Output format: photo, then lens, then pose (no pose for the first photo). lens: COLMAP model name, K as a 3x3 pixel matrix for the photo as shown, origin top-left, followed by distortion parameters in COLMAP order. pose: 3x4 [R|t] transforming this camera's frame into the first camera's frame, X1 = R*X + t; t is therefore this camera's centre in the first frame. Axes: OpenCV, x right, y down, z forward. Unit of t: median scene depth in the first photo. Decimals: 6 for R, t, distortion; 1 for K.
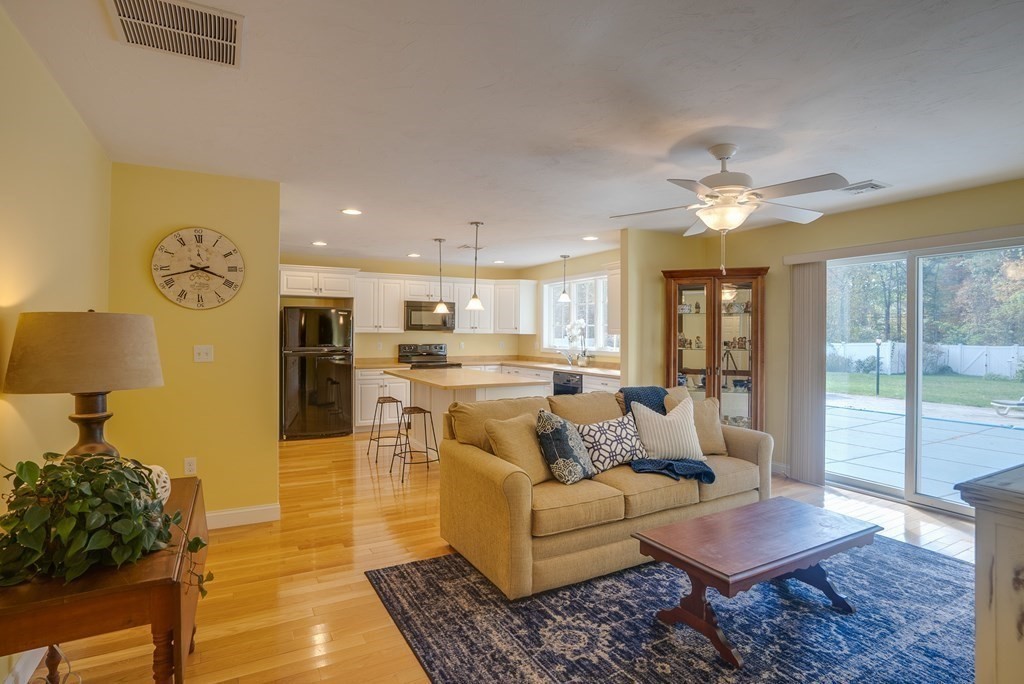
lens RADIAL K [[508.6, 0, 528.0], [0, 508.6, 334.6], [0, 0, 1]] dist [-0.069608, 0.038213]
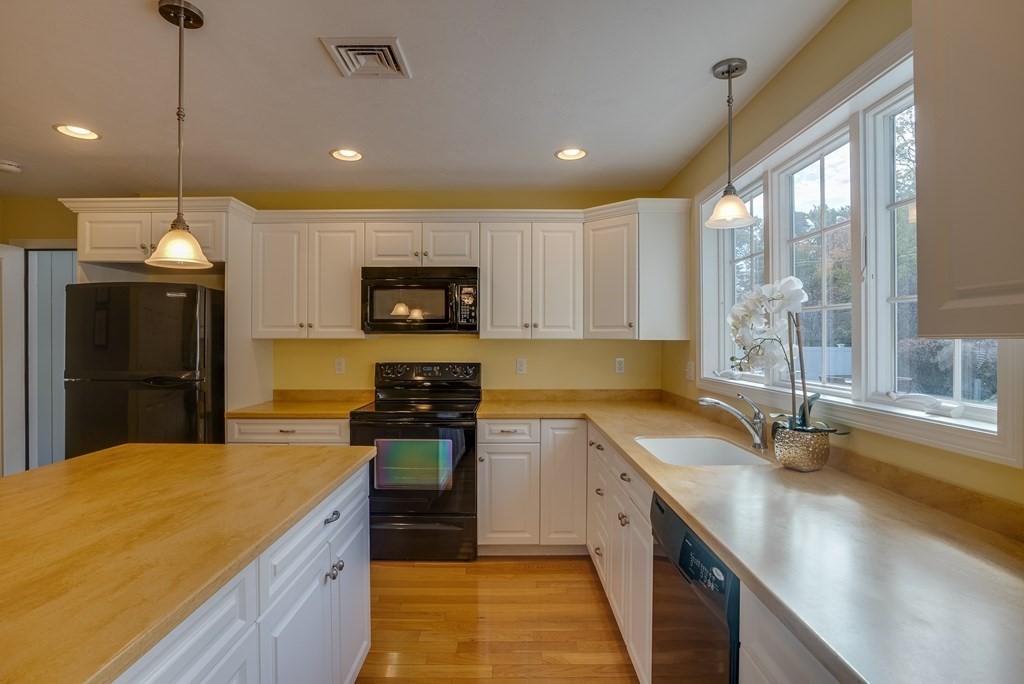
lens RADIAL K [[508.6, 0, 528.0], [0, 508.6, 334.6], [0, 0, 1]] dist [-0.069608, 0.038213]
pose [[0.865449, -0.011637, -0.500862, 0.110811], [0.004509, 0.999871, -0.015440, 0.000758], [0.500976, 0.011104, 0.865390, 0.682959]]
